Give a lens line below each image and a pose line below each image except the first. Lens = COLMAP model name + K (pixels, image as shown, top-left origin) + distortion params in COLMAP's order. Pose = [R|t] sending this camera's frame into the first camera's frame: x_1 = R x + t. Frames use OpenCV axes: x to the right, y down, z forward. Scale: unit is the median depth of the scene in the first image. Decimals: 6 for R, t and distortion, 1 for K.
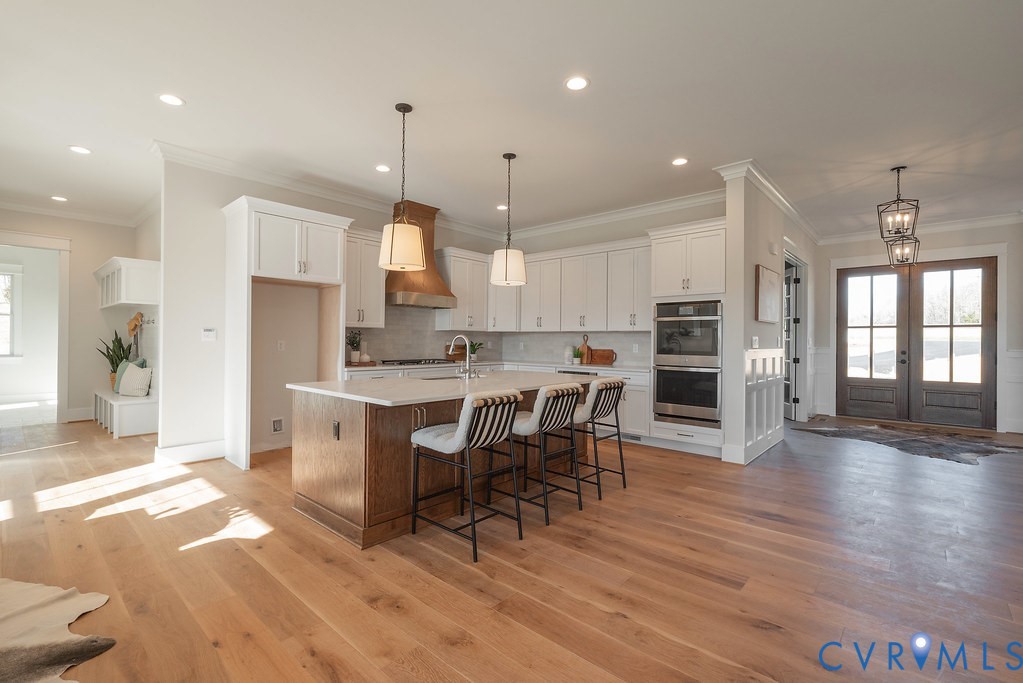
lens RADIAL K [[460.8, 0, 512.8], [0, 460.8, 341.4], [0, 0, 1]] dist [0.001588, 0.000267]
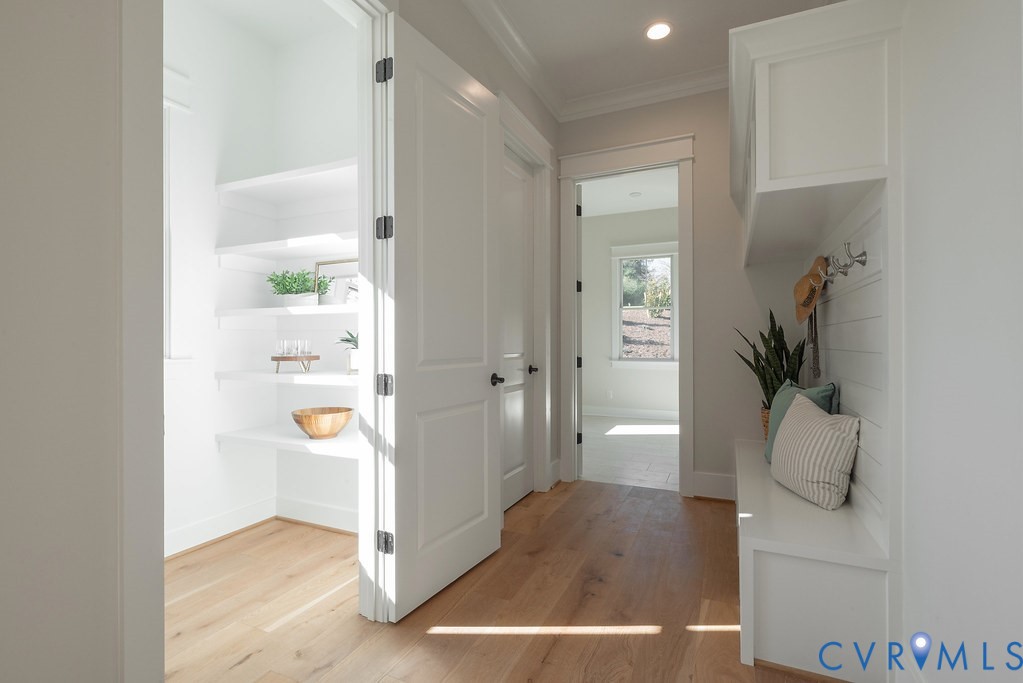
lens RADIAL K [[460.8, 0, 511.4], [0, 460.8, 340.8], [0, 0, 1]] dist [0.001588, 0.000267]
pose [[0.282610, -0.015191, -0.959115, -0.538277], [0.002660, 0.999883, -0.015053, 0.010847], [0.959231, 0.001703, 0.282617, 0.673329]]
